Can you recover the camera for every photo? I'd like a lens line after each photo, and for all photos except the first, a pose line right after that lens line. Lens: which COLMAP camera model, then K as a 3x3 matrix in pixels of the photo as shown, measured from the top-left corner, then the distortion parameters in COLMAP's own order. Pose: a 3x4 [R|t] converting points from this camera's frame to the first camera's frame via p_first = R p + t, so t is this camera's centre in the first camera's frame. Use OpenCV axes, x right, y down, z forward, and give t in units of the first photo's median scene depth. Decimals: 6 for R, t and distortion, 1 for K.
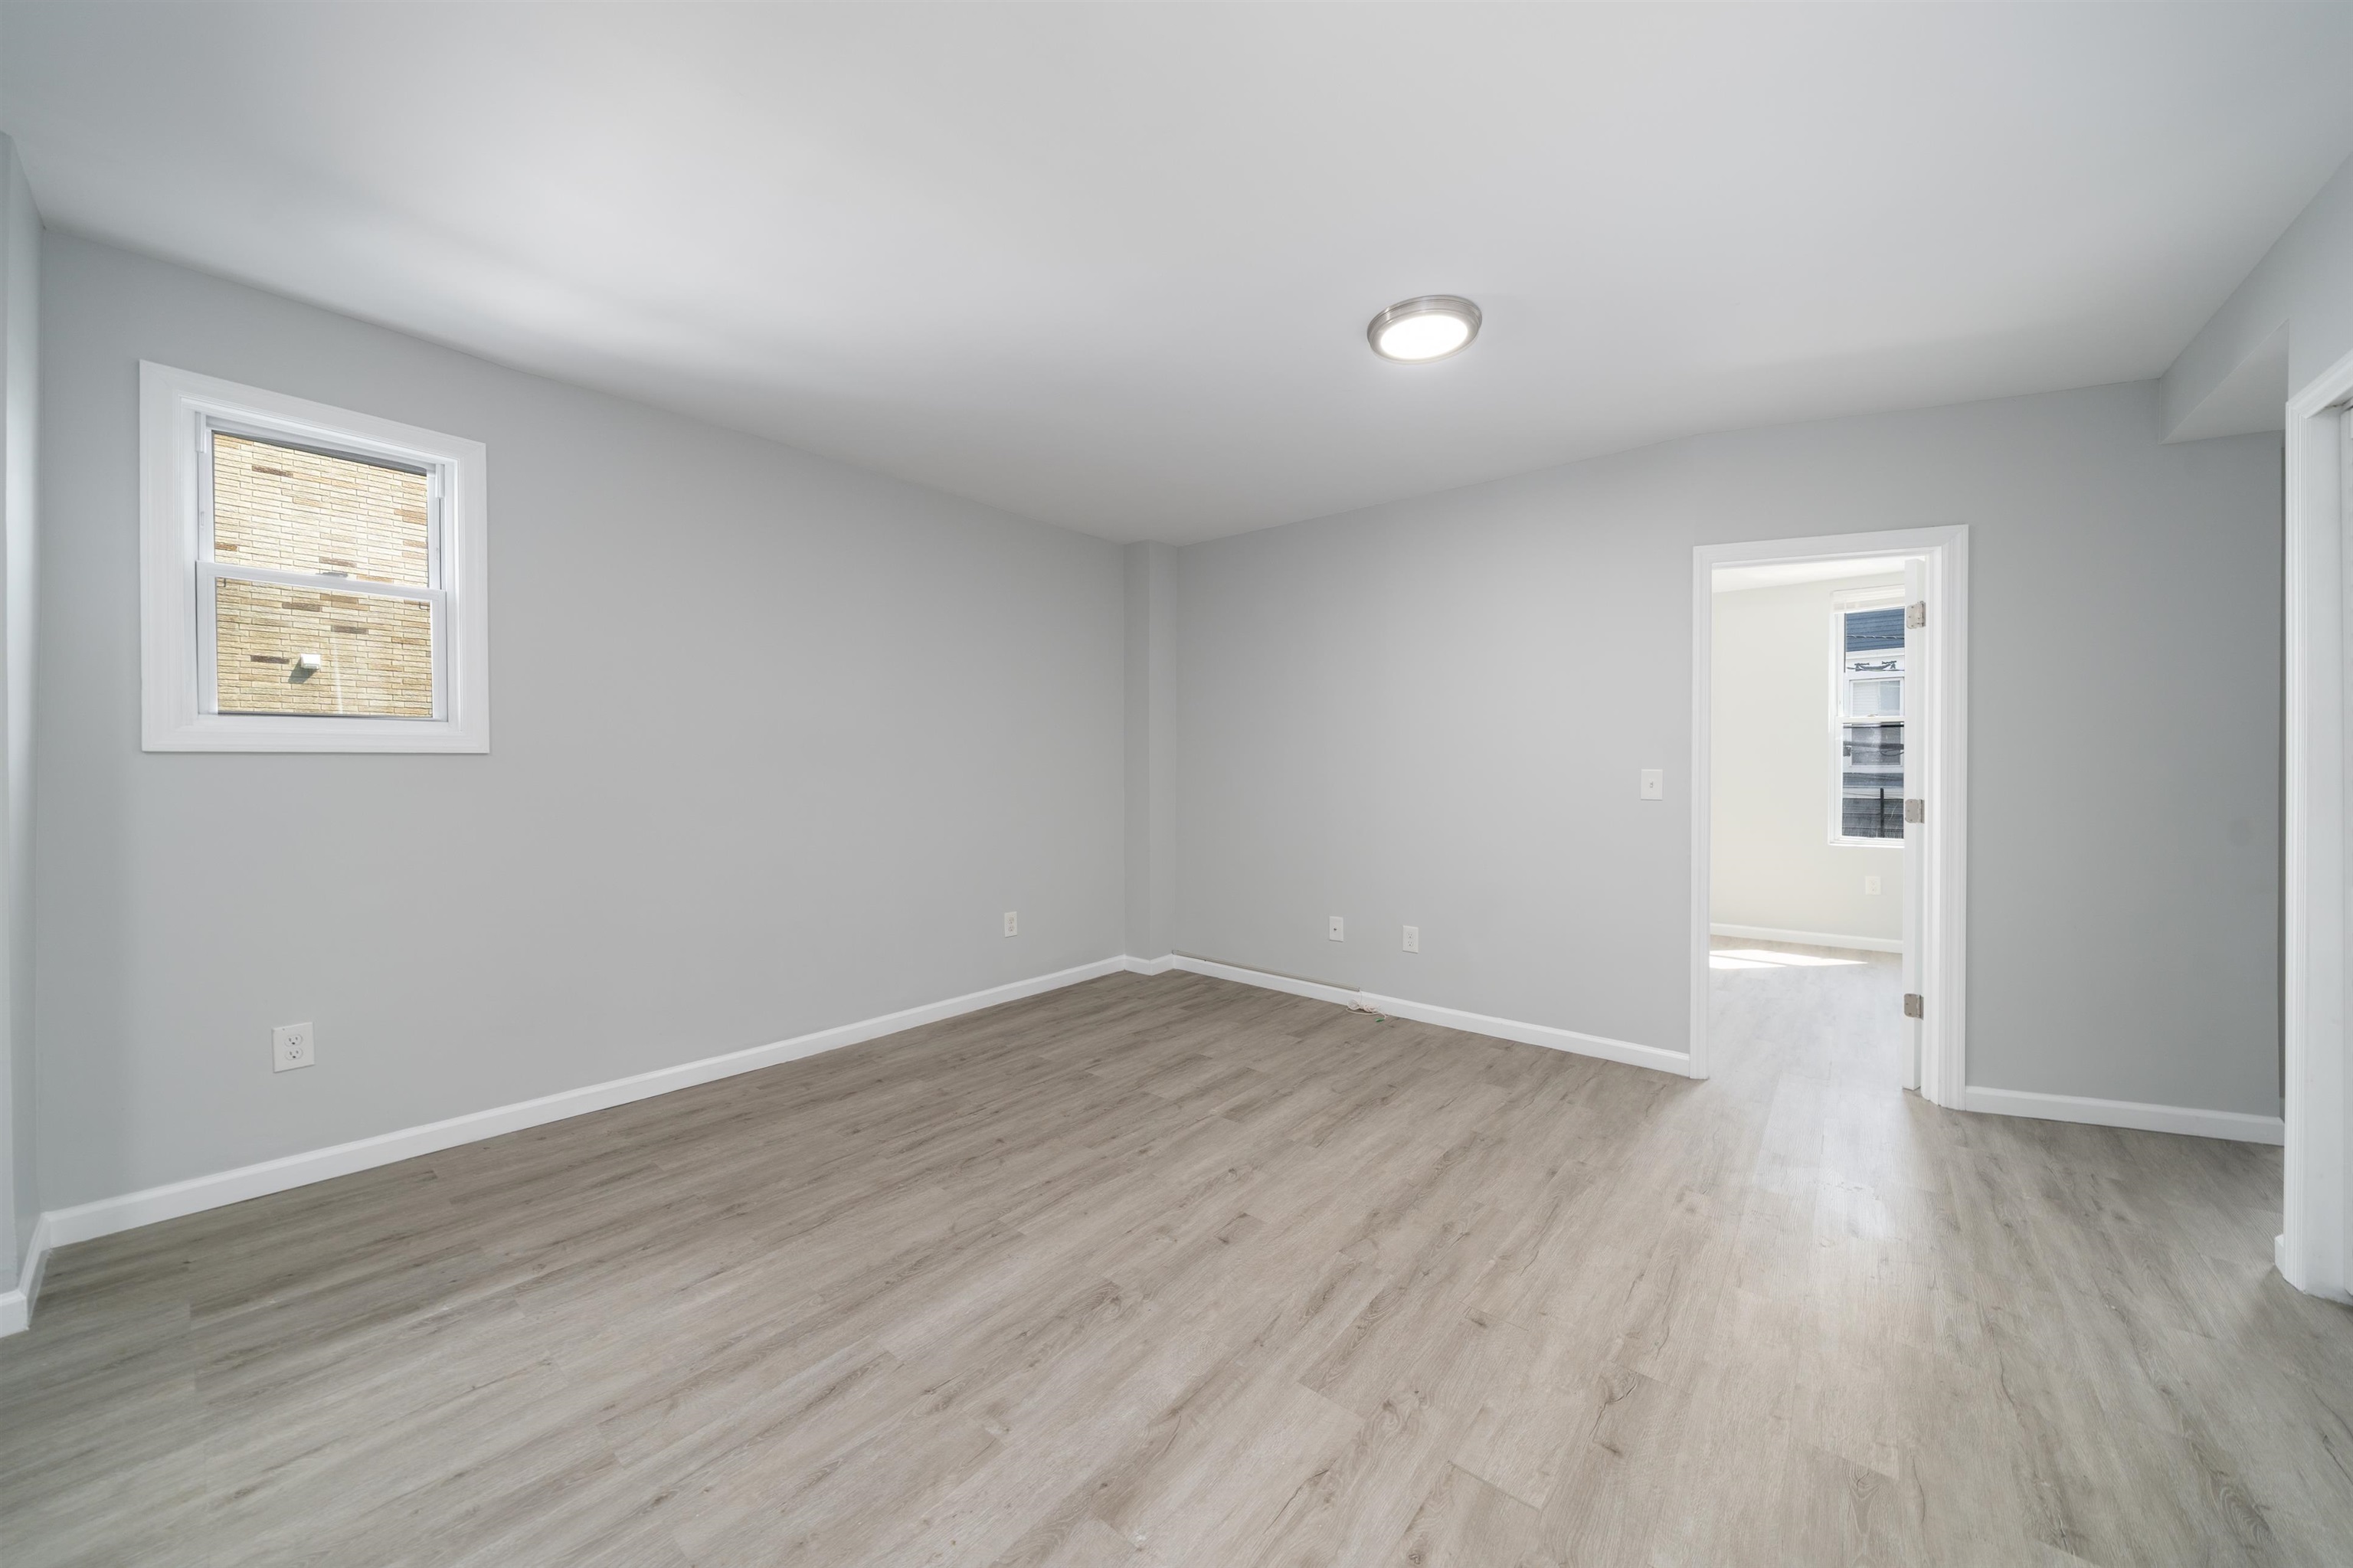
lens RADIAL K [[827.9, 0, 1171.7], [0, 827.9, 775.2], [0, 0, 1]] dist [-0.001883, -0.000127]
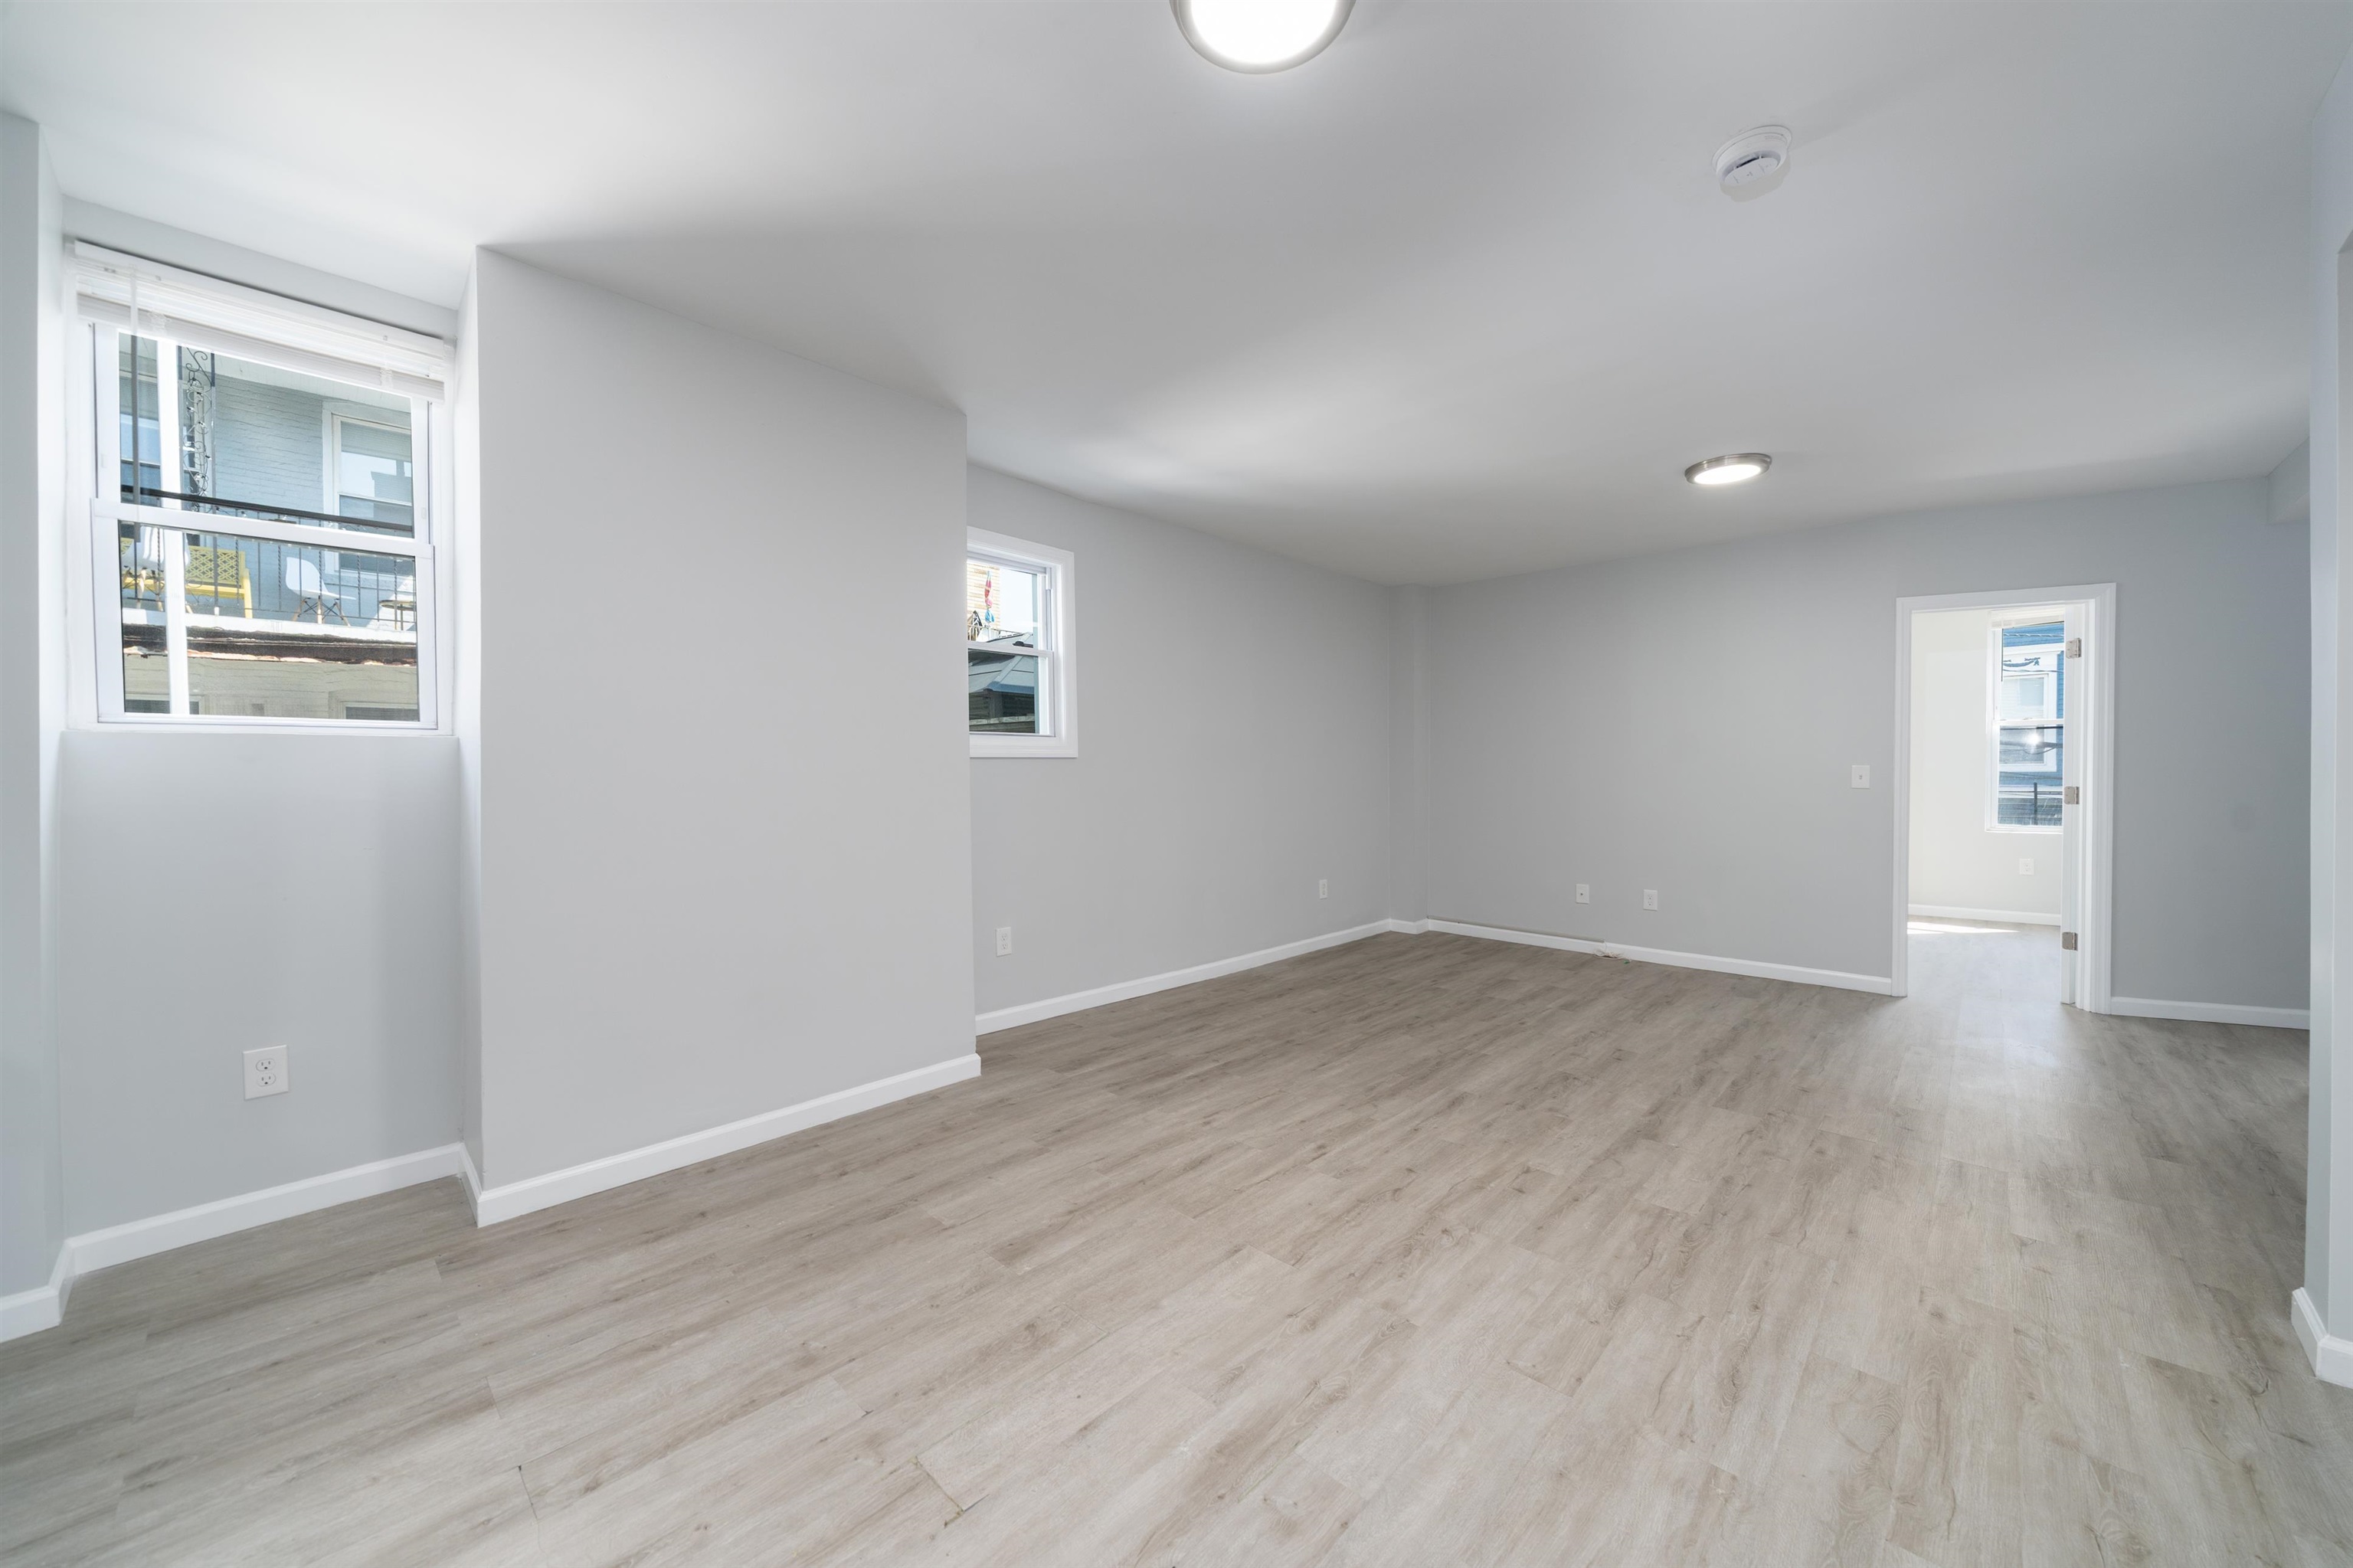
lens RADIAL K [[878.4, 0, 1164.9], [0, 878.4, 789.7], [0, 0, 1]] dist [-0.000558, -0.000099]
pose [[0.998246, -0.003596, -0.059094, -0.580496], [0.004233, 0.999934, 0.010654, 0.015835], [0.059051, -0.010886, 0.998196, -0.607668]]
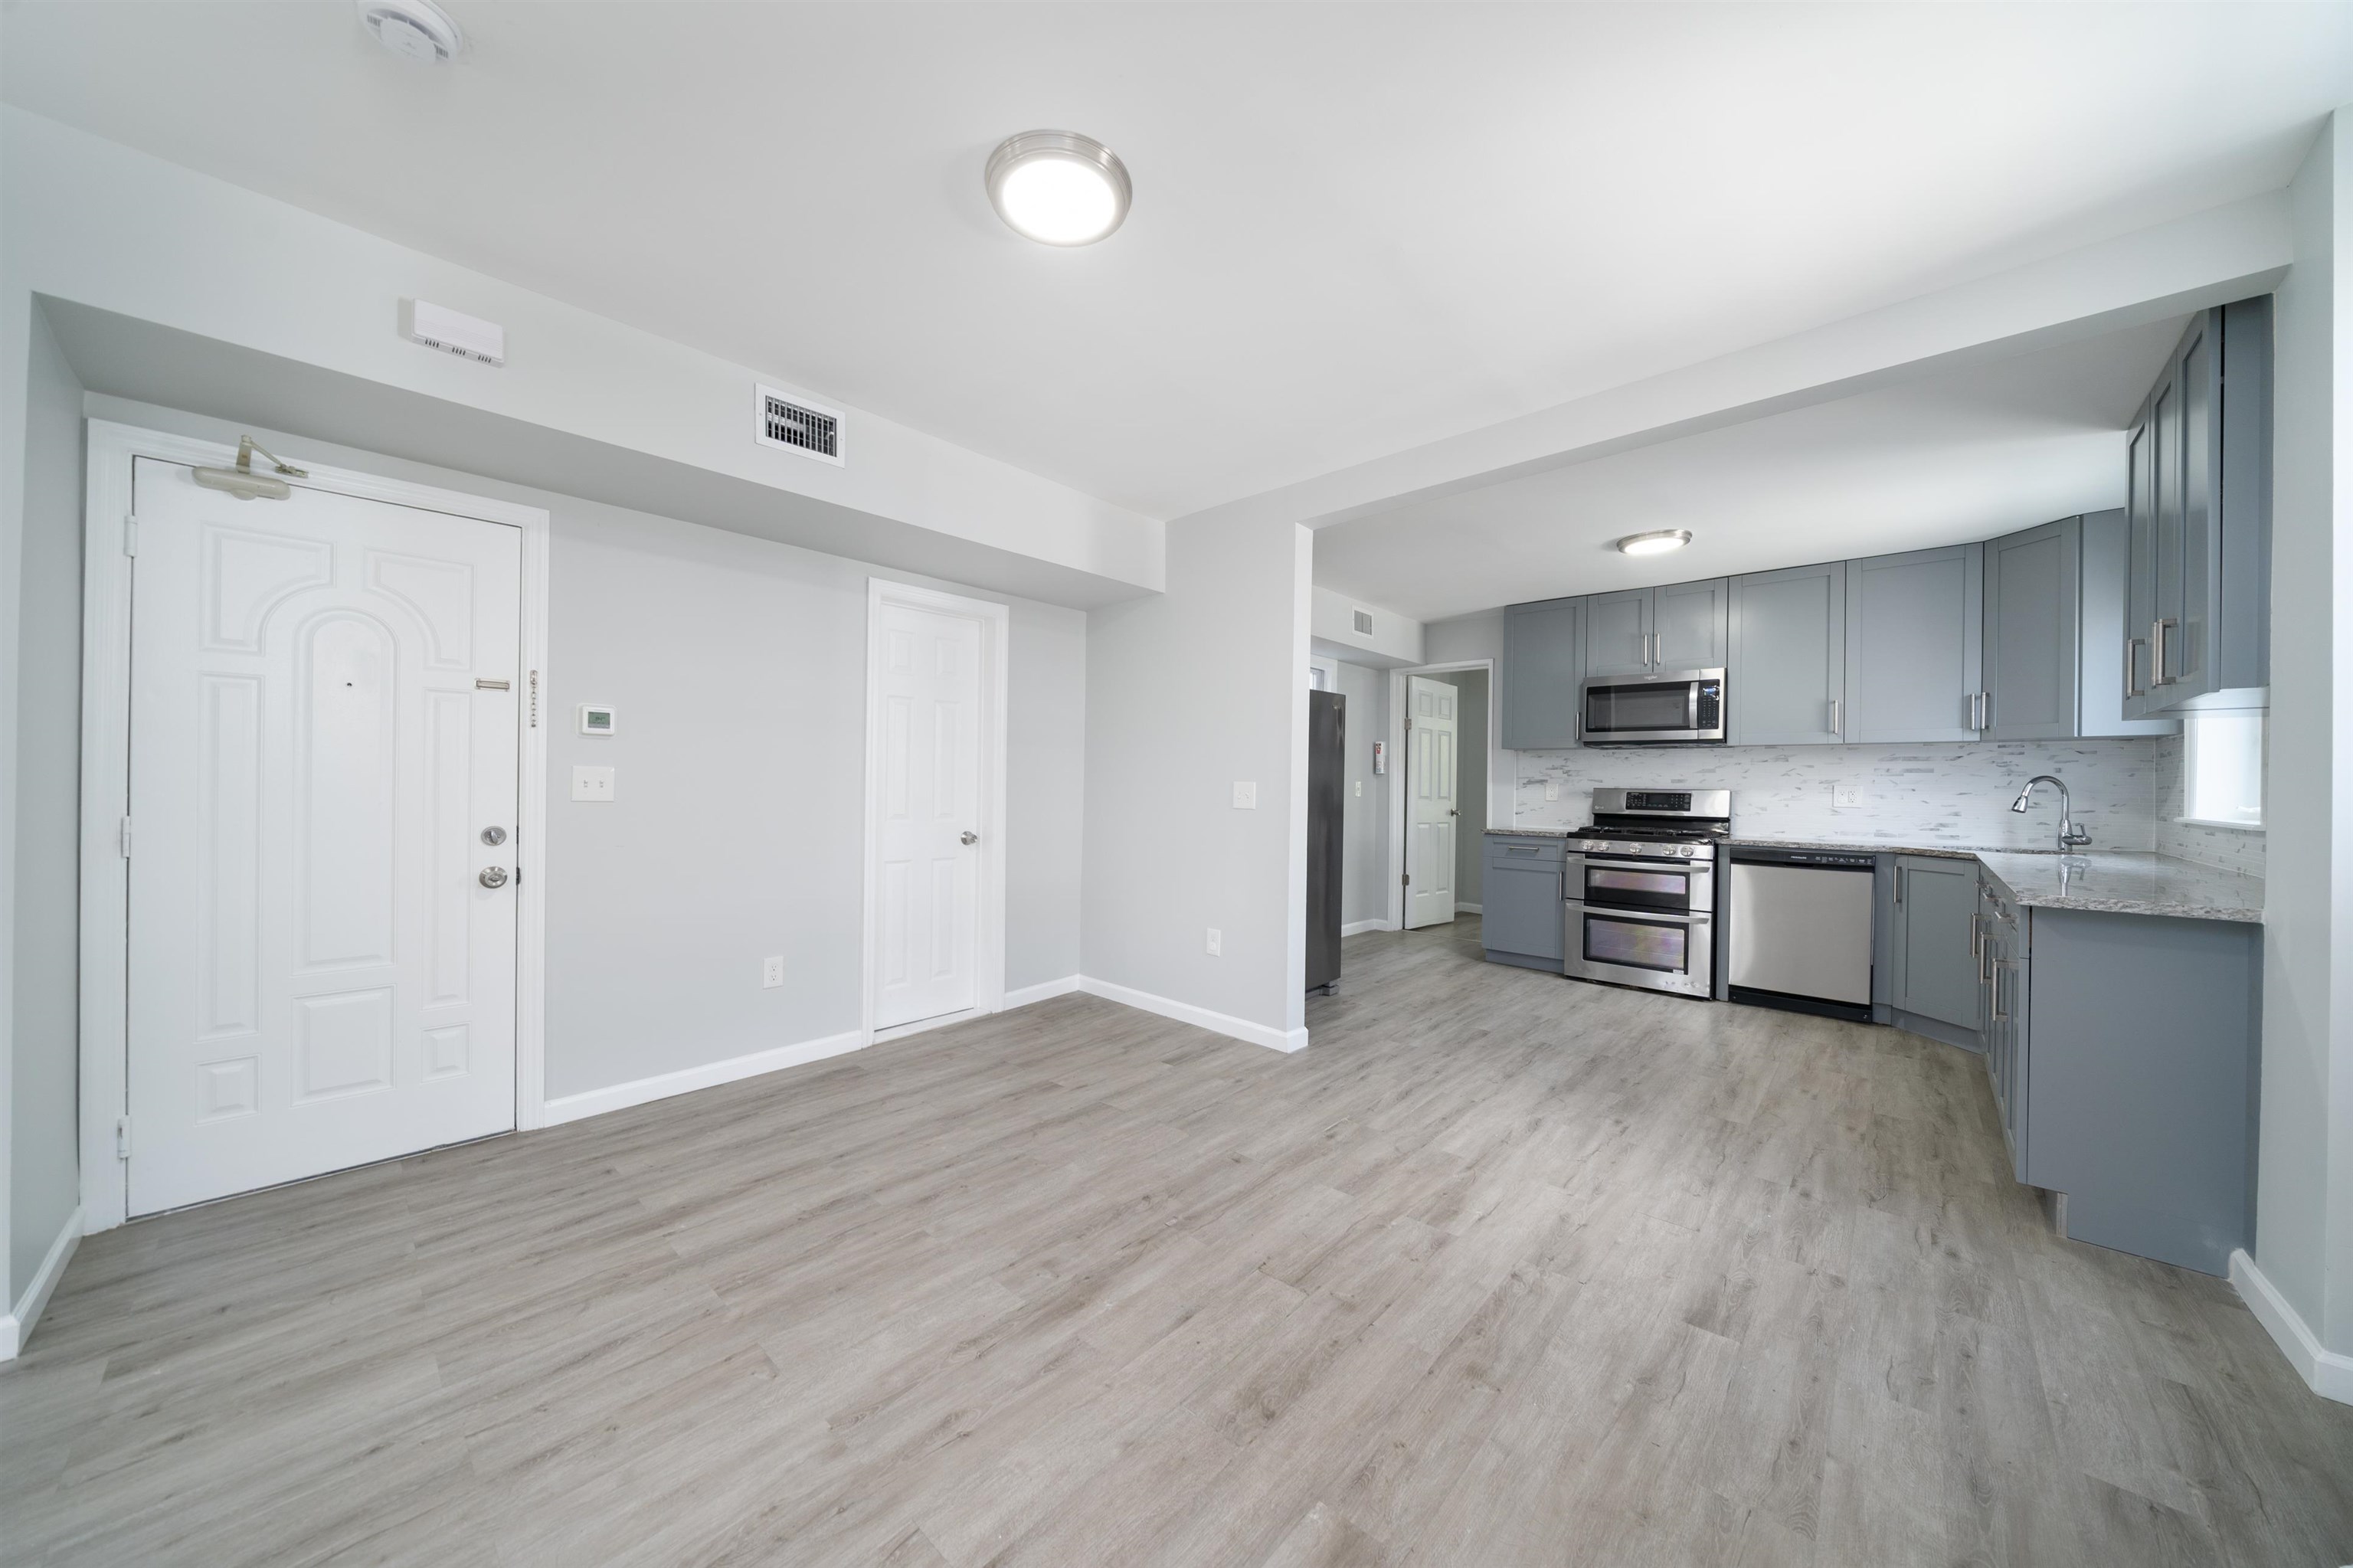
lens RADIAL K [[811.2, 0, 1176.5], [0, 811.2, 784.0], [0, 0, 1]] dist [-0.001486, 0.000093]
pose [[-0.999475, -0.012630, 0.029852, -0.677588], [-0.012433, 0.999900, 0.006773, 0.002645], [-0.029935, 0.006399, -0.999531, 0.669352]]
